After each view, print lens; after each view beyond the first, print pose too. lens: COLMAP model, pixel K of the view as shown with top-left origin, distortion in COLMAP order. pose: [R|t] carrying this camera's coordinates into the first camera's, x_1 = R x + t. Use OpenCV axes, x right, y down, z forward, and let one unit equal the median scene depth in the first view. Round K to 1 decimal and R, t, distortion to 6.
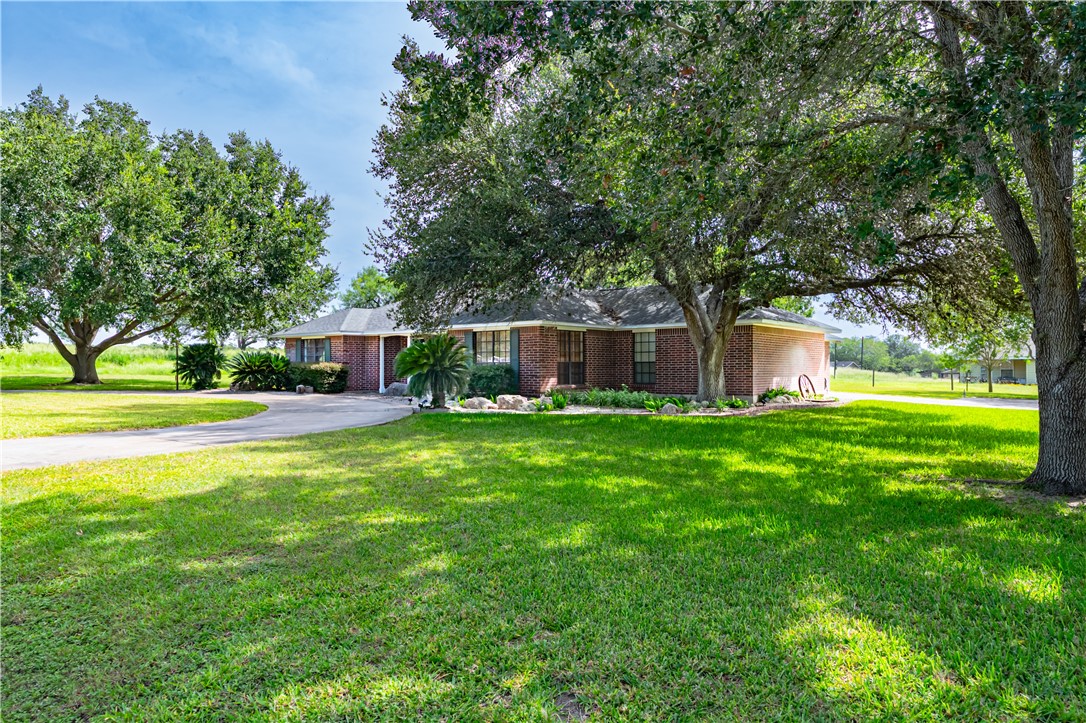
lens RADIAL K [[747.8, 0, 542.3], [0, 747.8, 364.0], [0, 0, 1]] dist [0.004198, -0.000337]
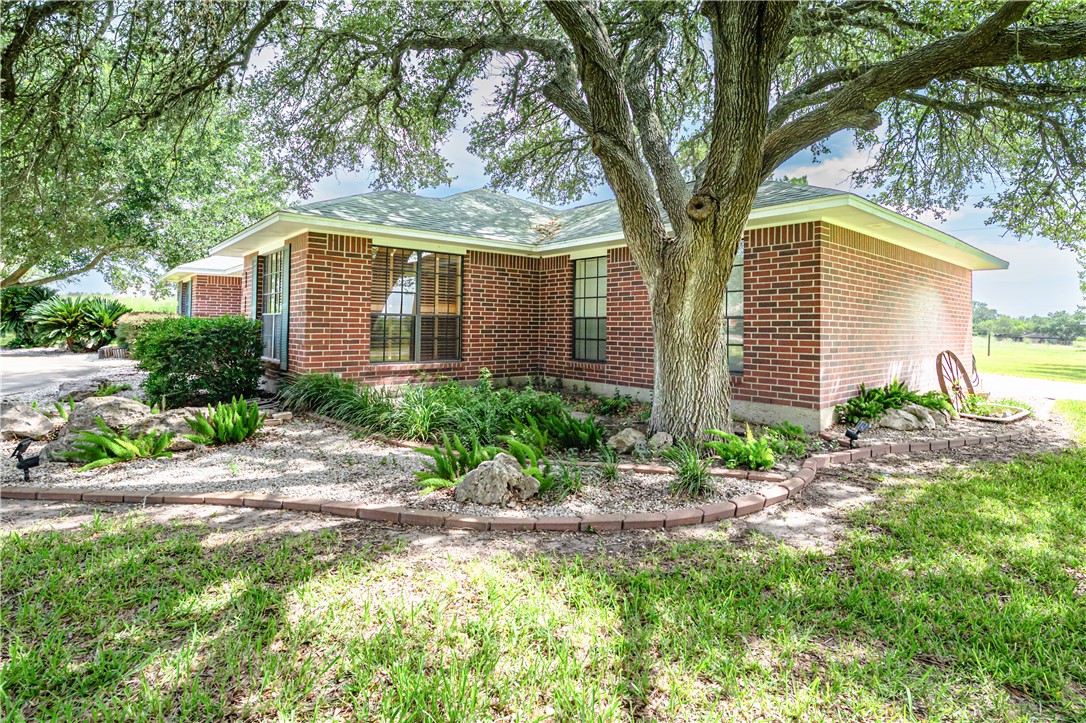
lens RADIAL K [[541.3, 0, 566.1], [0, 541.3, 312.9], [0, 0, 1]] dist [0.001909, 0.000195]
pose [[0.983127, 0.011083, -0.182587, 0.188501], [-0.014804, 0.999709, -0.019029, 0.001216], [0.182323, 0.021410, 0.983005, 0.650148]]
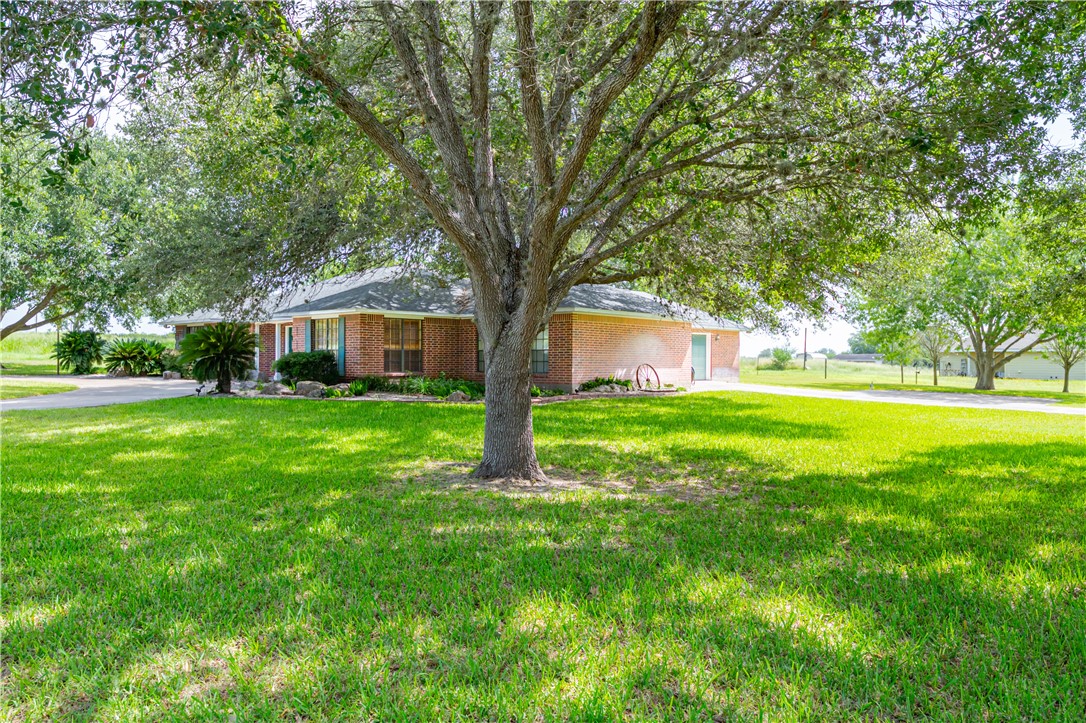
lens RADIAL K [[747.8, 0, 544.7], [0, 747.8, 360.3], [0, 0, 1]] dist [0.004198, -0.000337]
pose [[0.997177, 0.006647, -0.074794, 0.292577], [-0.006100, 0.999953, 0.007531, 0.002673], [0.074841, -0.007053, 0.997171, 0.008196]]
